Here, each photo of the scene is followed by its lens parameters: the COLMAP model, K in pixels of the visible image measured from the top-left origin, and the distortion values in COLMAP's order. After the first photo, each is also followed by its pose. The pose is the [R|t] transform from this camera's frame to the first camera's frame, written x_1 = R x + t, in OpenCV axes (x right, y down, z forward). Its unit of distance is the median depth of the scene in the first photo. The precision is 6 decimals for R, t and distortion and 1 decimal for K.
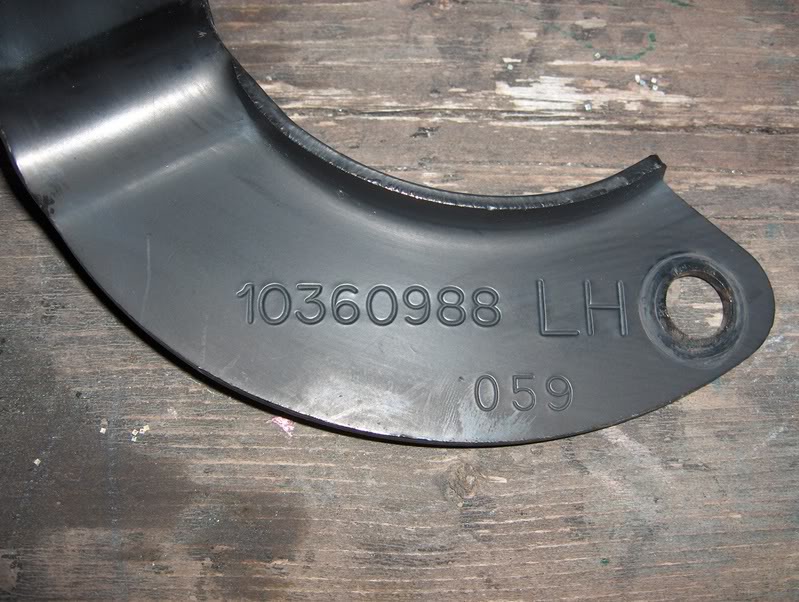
lens RADIAL K [[1012.7, 0, 399.5], [0, 1012.7, 301.0], [0, 0, 1]] dist [-0.173624, 0.013505]
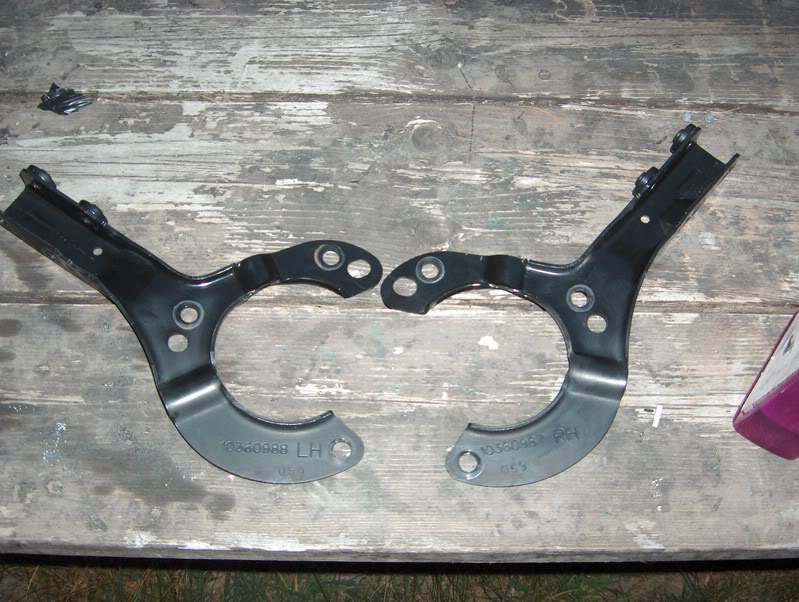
lens RADIAL K [[1012.7, 0, 399.5], [0, 1012.7, 301.0], [0, 0, 1]] dist [-0.173624, 0.013505]
pose [[0.999562, 0.026261, -0.013630, 0.519532], [-0.027814, 0.991099, -0.130193, -0.060337], [0.010090, 0.130515, 0.991395, -2.656290]]
